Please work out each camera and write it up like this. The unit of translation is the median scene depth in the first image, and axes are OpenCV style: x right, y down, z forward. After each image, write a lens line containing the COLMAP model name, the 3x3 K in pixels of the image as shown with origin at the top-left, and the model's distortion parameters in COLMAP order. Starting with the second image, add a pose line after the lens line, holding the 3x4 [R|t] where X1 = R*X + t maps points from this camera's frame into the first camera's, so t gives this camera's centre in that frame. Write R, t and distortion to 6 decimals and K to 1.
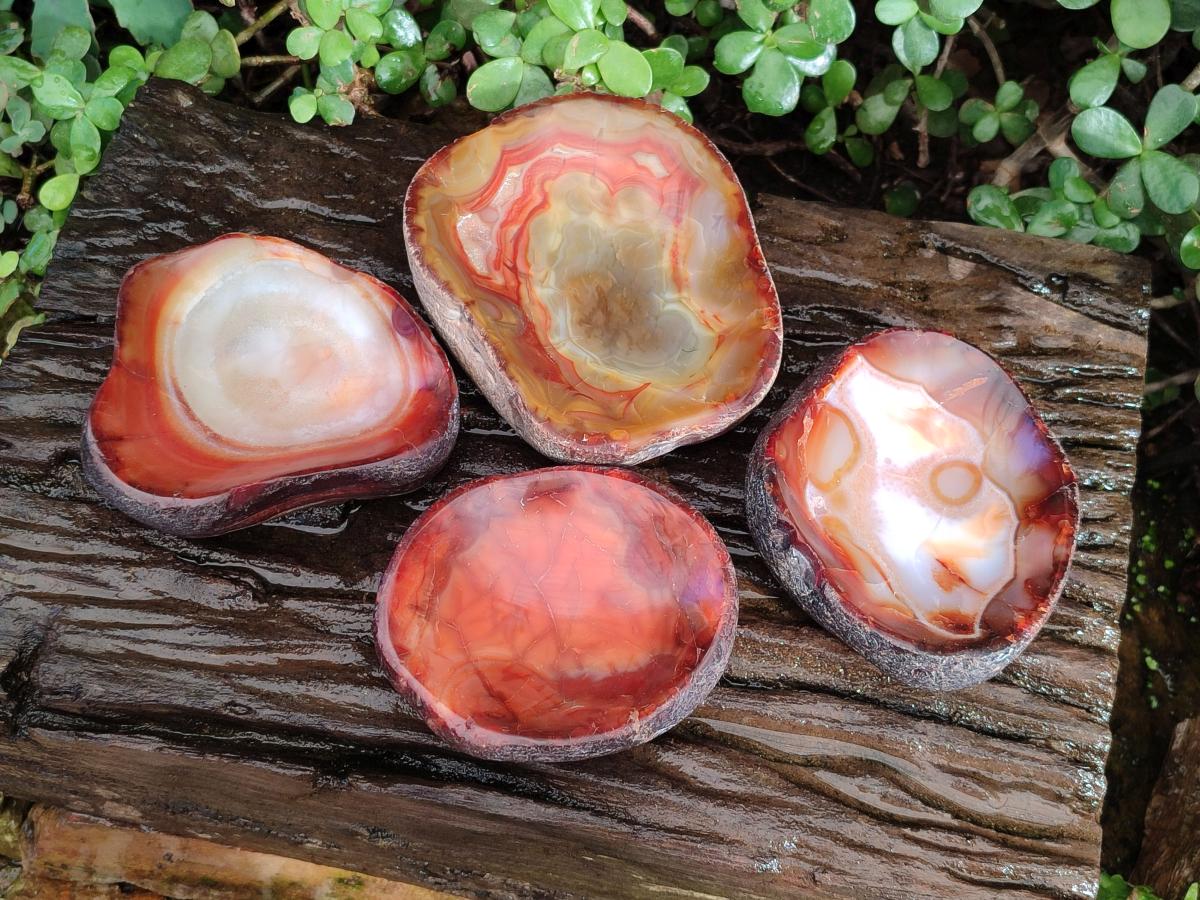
lens RADIAL K [[1856.0, 0, 592.4], [0, 1856.0, 449.6], [0, 0, 1]] dist [0.367780, -2.792254]
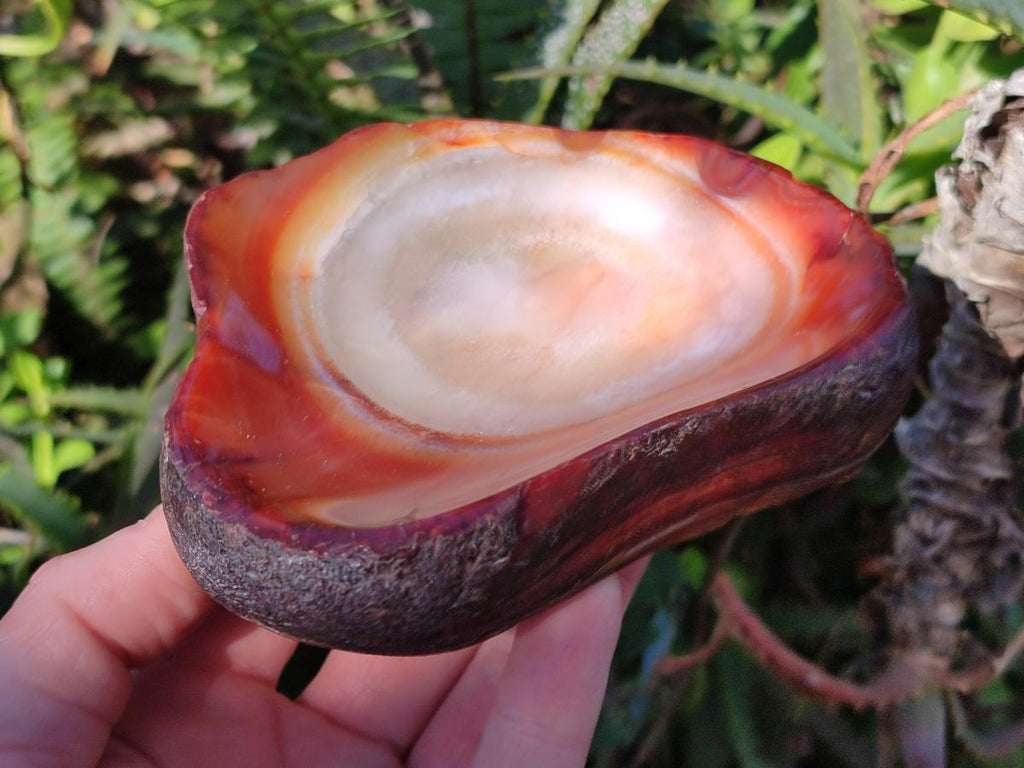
lens RADIAL K [[1583.8, 0, 505.5], [0, 1583.8, 383.7], [0, 0, 1]] dist [0.367780, -2.792254]
pose [[0.968435, -0.249140, 0.007939, -0.179677], [0.240923, 0.927371, -0.286250, 0.097322], [0.063954, 0.279127, 0.958122, 0.595556]]
